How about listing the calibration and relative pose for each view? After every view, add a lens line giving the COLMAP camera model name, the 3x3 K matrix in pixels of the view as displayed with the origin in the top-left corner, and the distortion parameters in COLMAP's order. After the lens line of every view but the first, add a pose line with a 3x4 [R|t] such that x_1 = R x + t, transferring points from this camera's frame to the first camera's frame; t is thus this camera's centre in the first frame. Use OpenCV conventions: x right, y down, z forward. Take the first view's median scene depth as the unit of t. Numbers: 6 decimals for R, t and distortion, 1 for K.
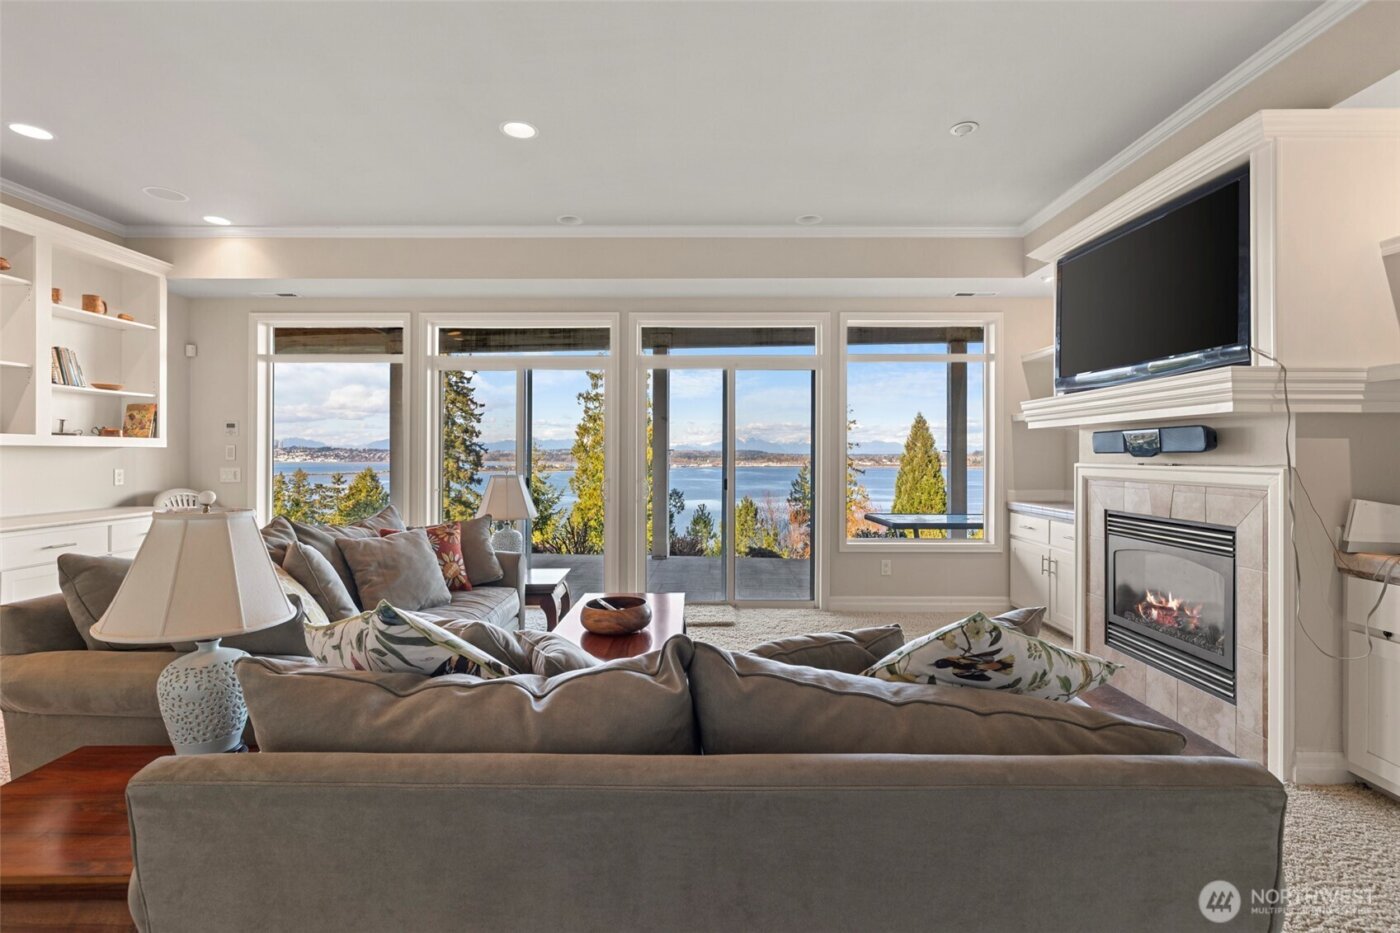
lens RADIAL K [[634.8, 0, 699.5], [0, 634.8, 454.8], [0, 0, 1]] dist [-0.002187, -0.001167]
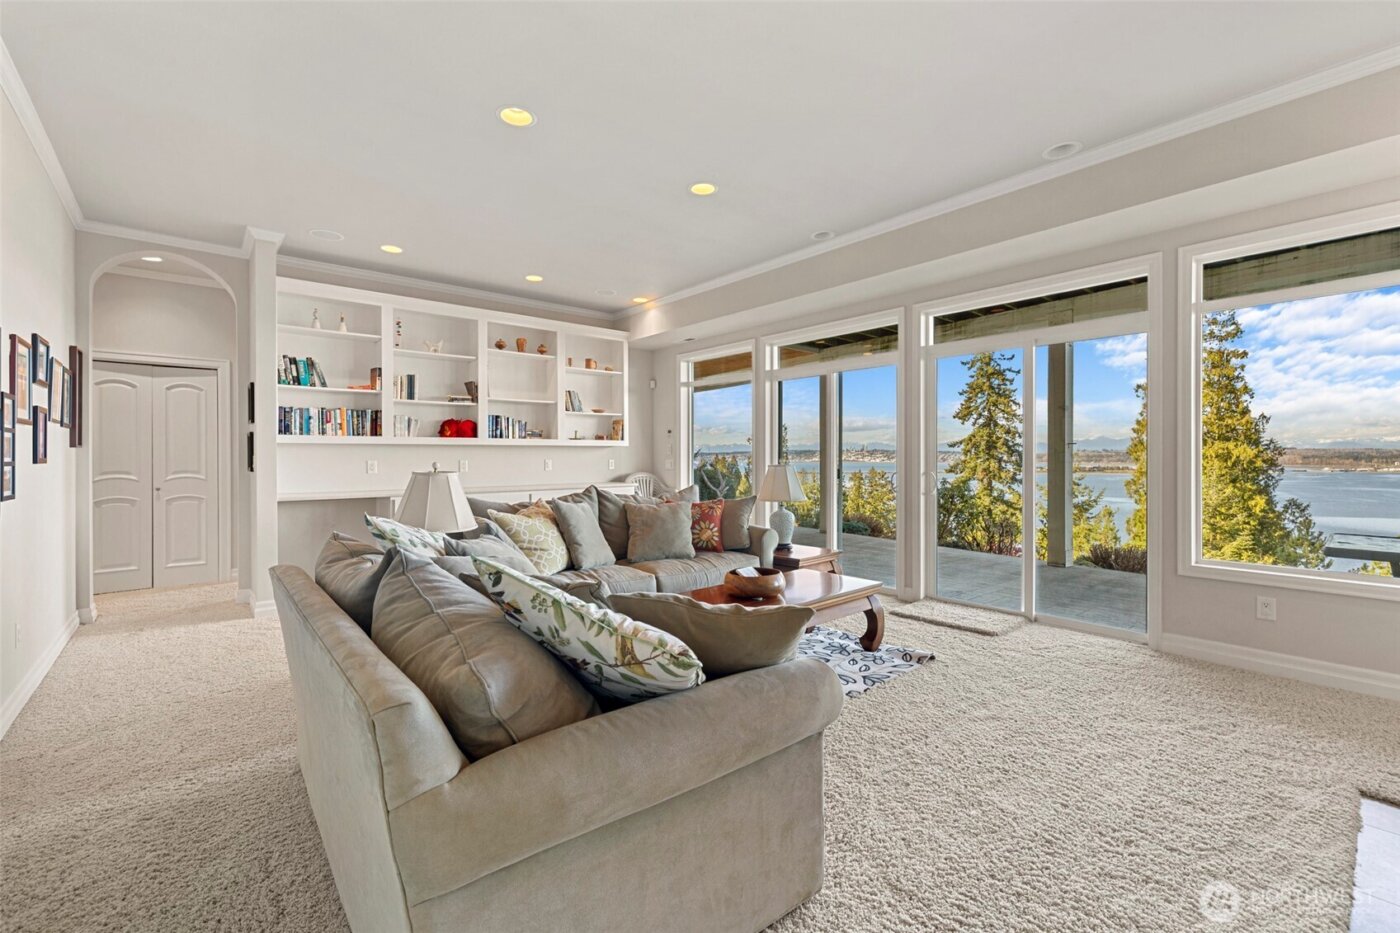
lens RADIAL K [[589.5, 0, 702.7], [0, 589.5, 458.4], [0, 0, 1]] dist [0.000476, -0.001068]
pose [[0.657834, -0.000646, -0.753163, 0.028207], [0.003881, 0.999989, 0.002532, 0.001111], [0.753153, -0.004588, 0.657829, 0.010445]]
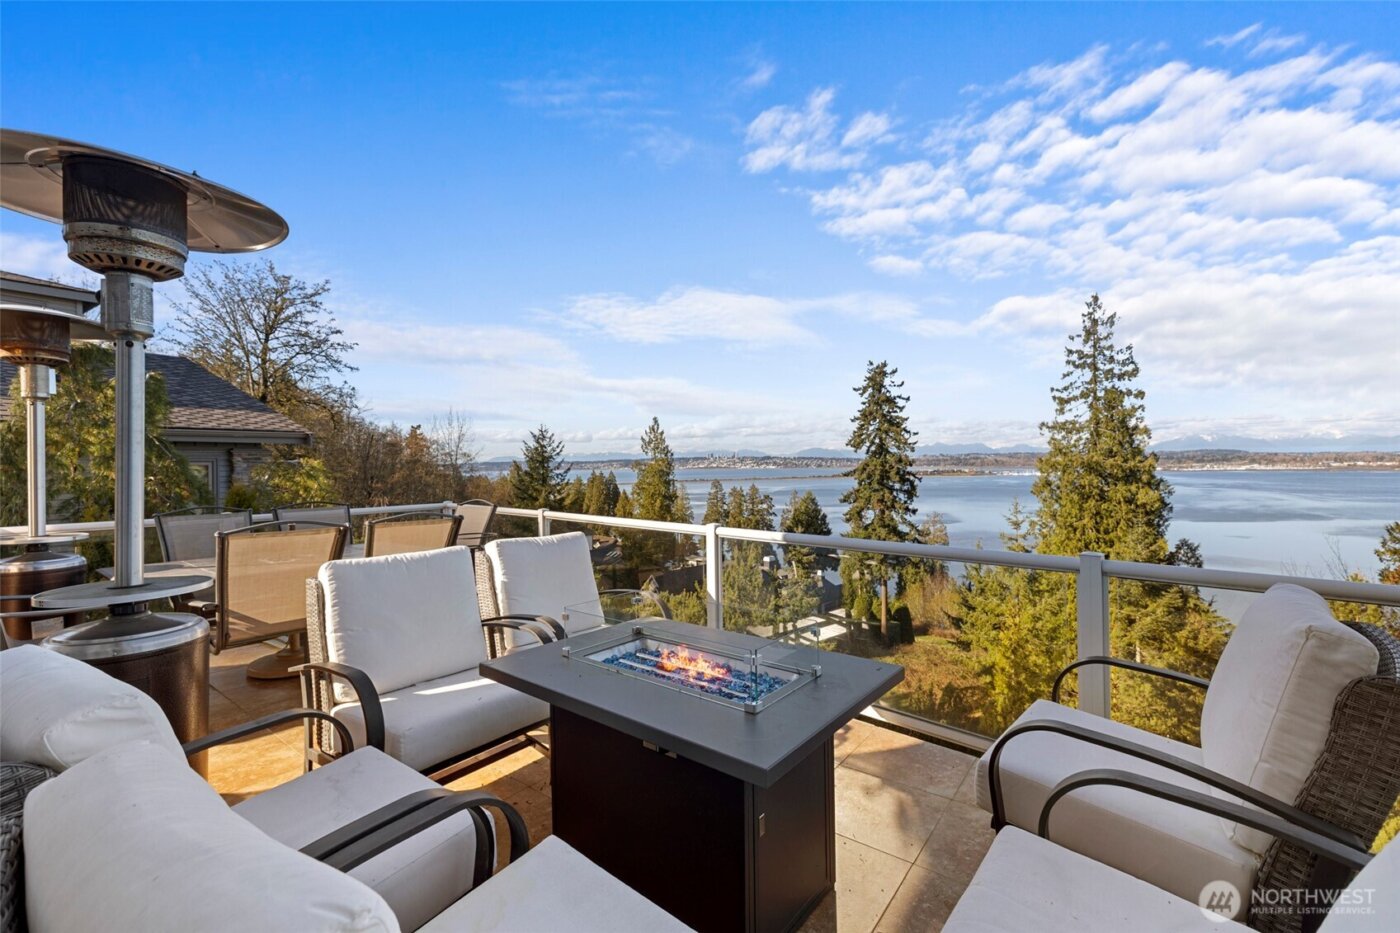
lens RADIAL K [[589.5, 0, 697.6], [0, 589.5, 460.8], [0, 0, 1]] dist [0.000476, -0.001068]
pose [[0.796018, -0.016293, -0.605053, -0.077735], [0.016195, 0.999853, -0.005617, -0.047214], [0.605056, -0.005327, 0.796165, 0.090808]]
